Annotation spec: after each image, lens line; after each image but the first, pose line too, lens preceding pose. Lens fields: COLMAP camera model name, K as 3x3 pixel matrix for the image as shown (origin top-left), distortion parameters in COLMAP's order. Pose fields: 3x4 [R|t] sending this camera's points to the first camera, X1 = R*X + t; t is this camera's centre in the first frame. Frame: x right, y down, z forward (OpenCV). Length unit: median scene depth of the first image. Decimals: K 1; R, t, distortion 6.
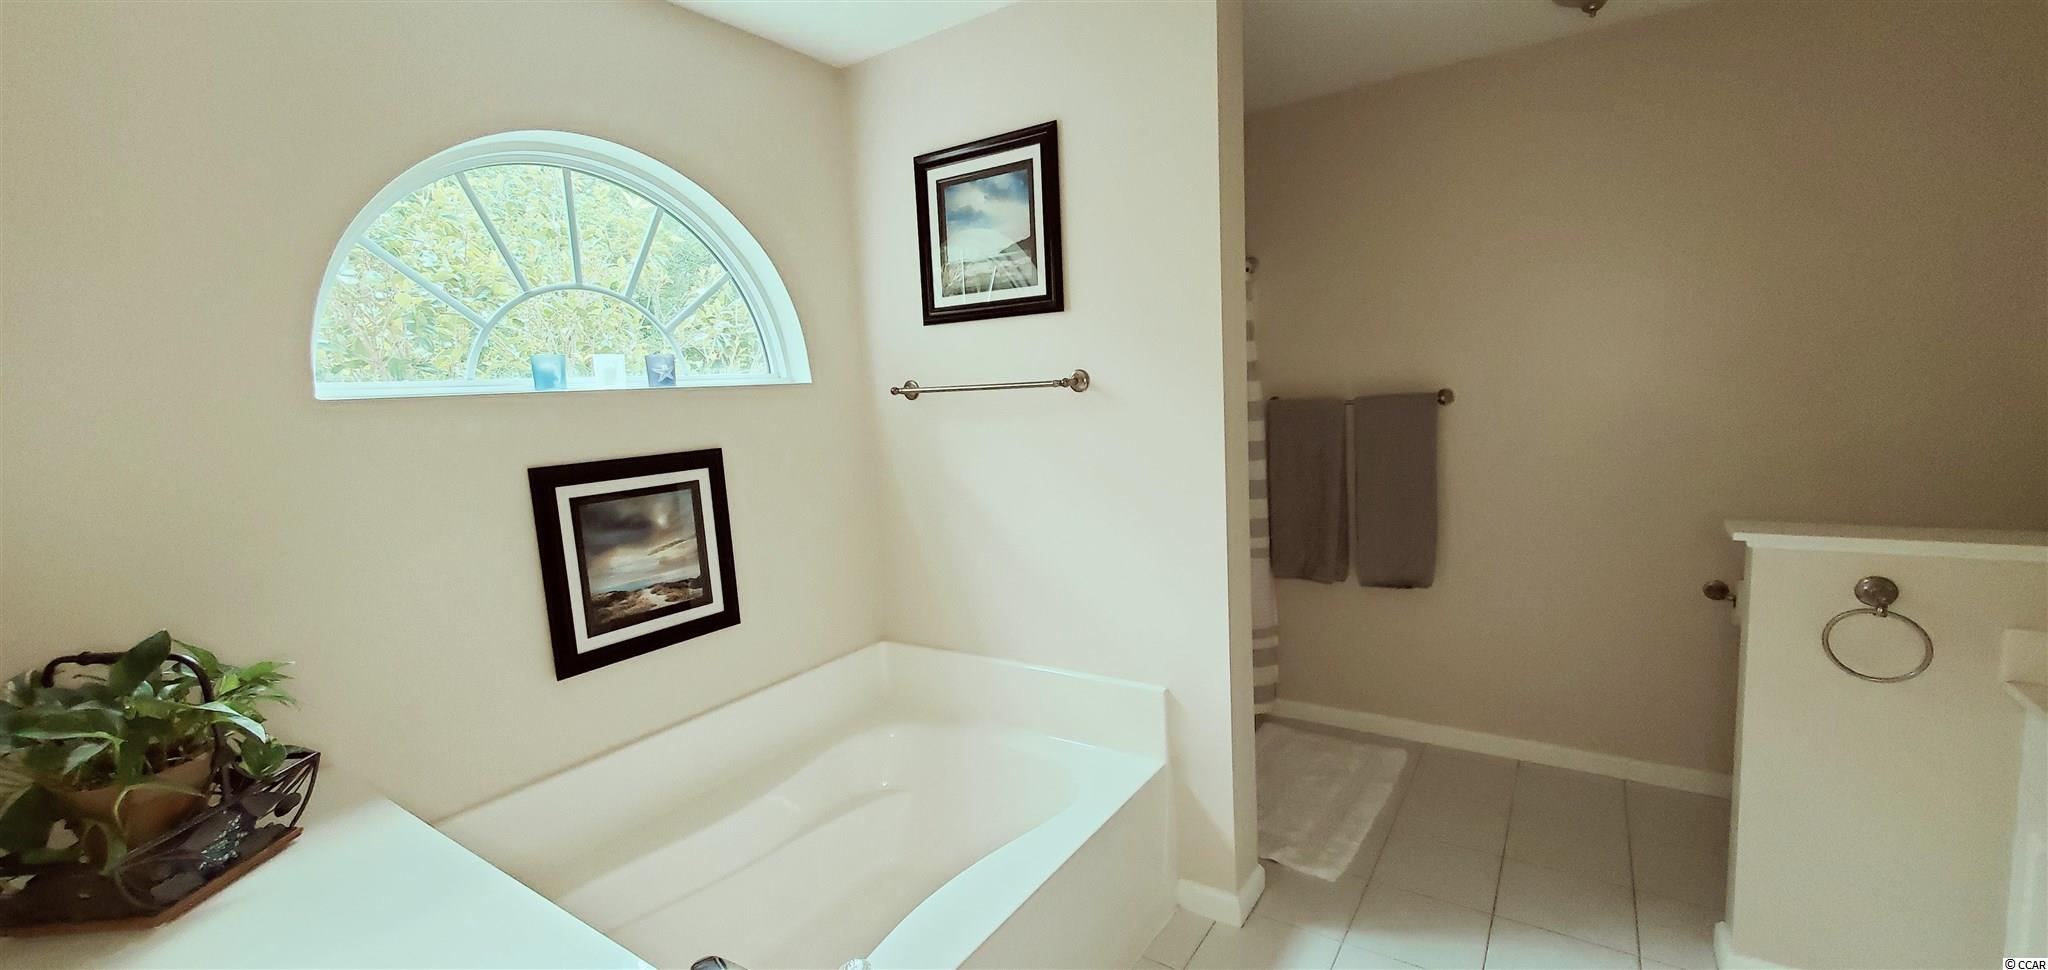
lens RADIAL K [[811.6, 0, 1017.3], [0, 811.6, 485.5], [0, 0, 1]] dist [0.000664, -0.000467]
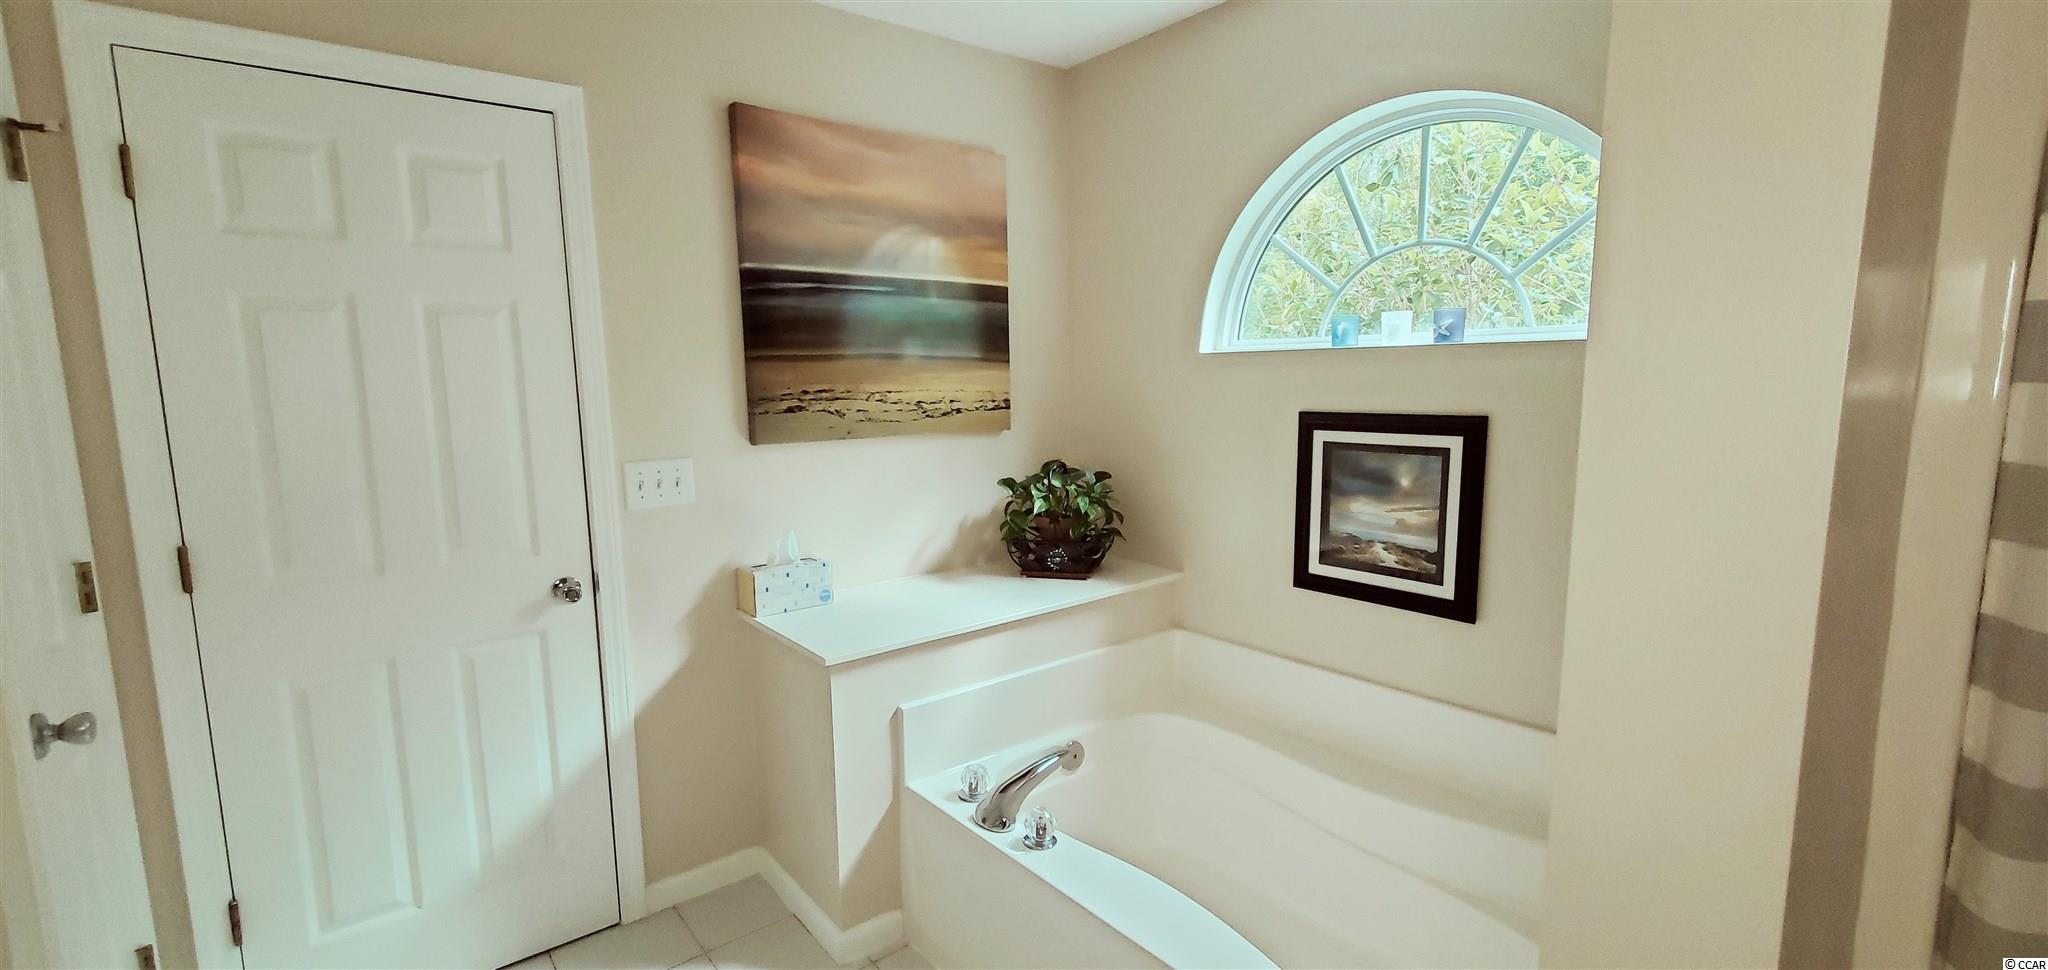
lens RADIAL K [[811.6, 0, 1017.3], [0, 811.6, 485.5], [0, 0, 1]] dist [0.000664, -0.000467]
pose [[-0.259155, 0.186283, -0.947701, 0.622968], [-0.086117, 0.972859, 0.214777, -0.124890], [0.961989, 0.137274, -0.236080, 0.800135]]
